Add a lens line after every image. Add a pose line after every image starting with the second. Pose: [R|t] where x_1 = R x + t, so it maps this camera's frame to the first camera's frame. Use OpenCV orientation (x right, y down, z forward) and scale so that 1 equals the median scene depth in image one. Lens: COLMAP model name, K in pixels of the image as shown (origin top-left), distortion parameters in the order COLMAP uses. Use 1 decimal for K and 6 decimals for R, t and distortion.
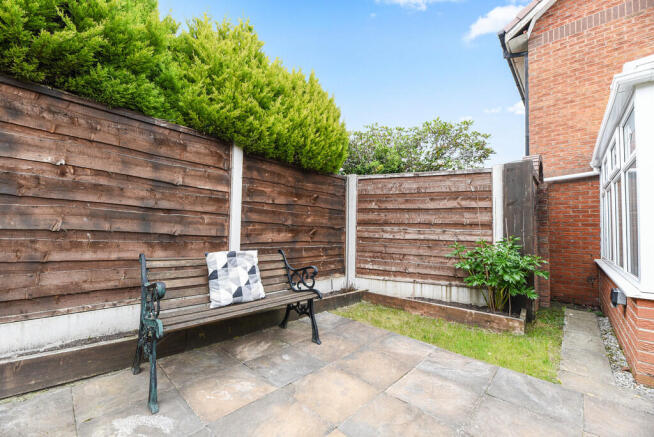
lens RADIAL K [[263.1, 0, 323.2], [0, 263.1, 220.2], [0, 0, 1]] dist [-0.008742, -0.000217]
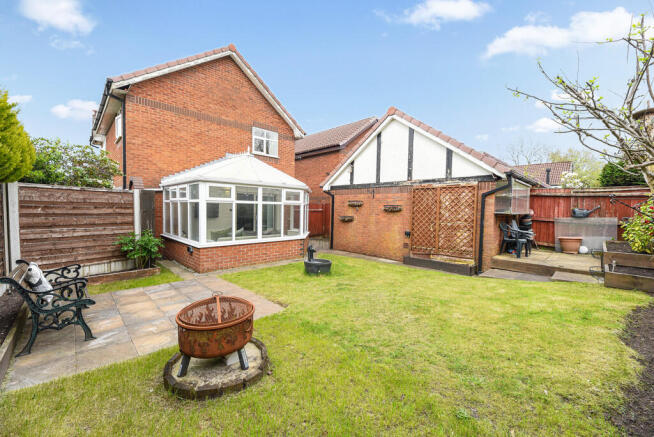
lens RADIAL K [[266.0, 0, 327.0], [0, 266.0, 218.5], [0, 0, 1]] dist [-0.001815, -0.000656]
pose [[0.032285, -0.056698, 0.997869, -1.115954], [-0.052234, 0.996930, 0.058334, -0.186806], [-0.998113, -0.054007, 0.029224, -0.363652]]
